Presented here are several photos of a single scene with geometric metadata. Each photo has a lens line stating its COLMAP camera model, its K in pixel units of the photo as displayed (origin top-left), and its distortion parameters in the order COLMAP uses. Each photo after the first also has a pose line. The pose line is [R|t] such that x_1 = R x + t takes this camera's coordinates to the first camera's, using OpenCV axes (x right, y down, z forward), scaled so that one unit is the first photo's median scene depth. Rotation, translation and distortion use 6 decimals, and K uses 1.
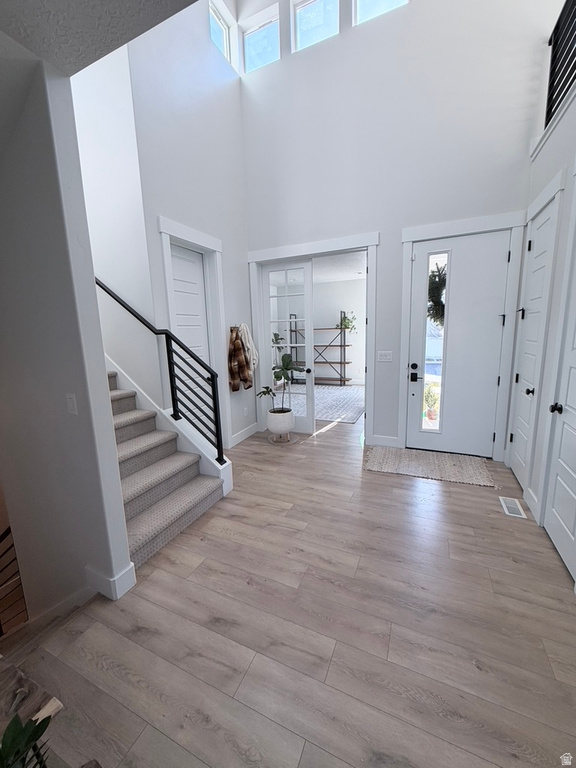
lens RADIAL K [[305.6, 0, 288.0], [0, 305.6, 384.0], [0, 0, 1]] dist [0.000544, -0.000017]
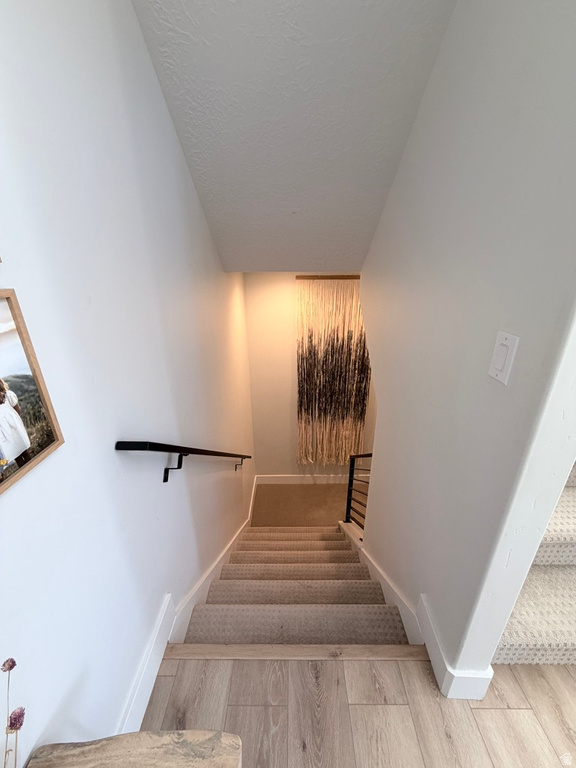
lens RADIAL K [[305.6, 0, 288.0], [0, 305.6, 384.0], [0, 0, 1]] dist [0.000544, -0.000017]
pose [[0.404534, 0.371791, -0.835538, -0.323163], [-0.166046, 0.928307, 0.332678, -0.000054], [0.899322, 0.004158, 0.437266, 0.364297]]
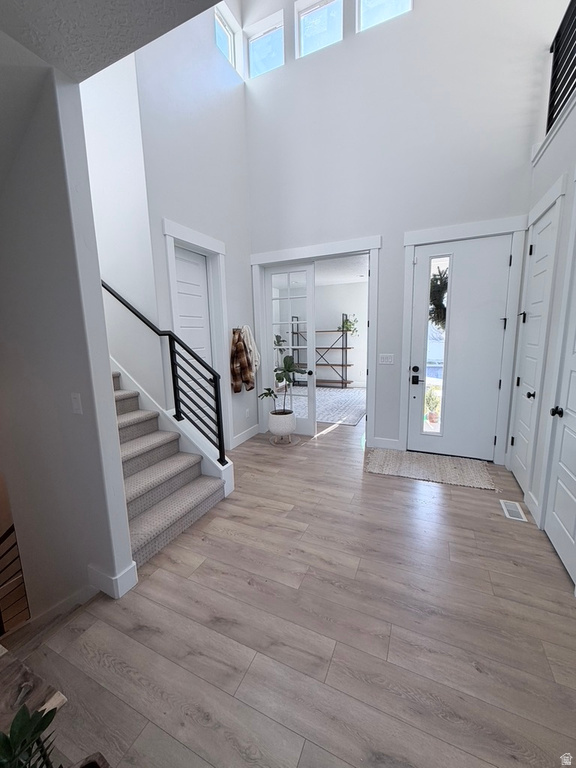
lens RADIAL K [[305.6, 0, 288.0], [0, 305.6, 384.0], [0, 0, 1]] dist [0.000544, -0.000017]
pose [[0.999964, 0.007267, -0.004403, -0.001944], [-0.007297, 0.999950, -0.006810, 0.001523], [0.004353, 0.006842, 0.999967, -0.007757]]
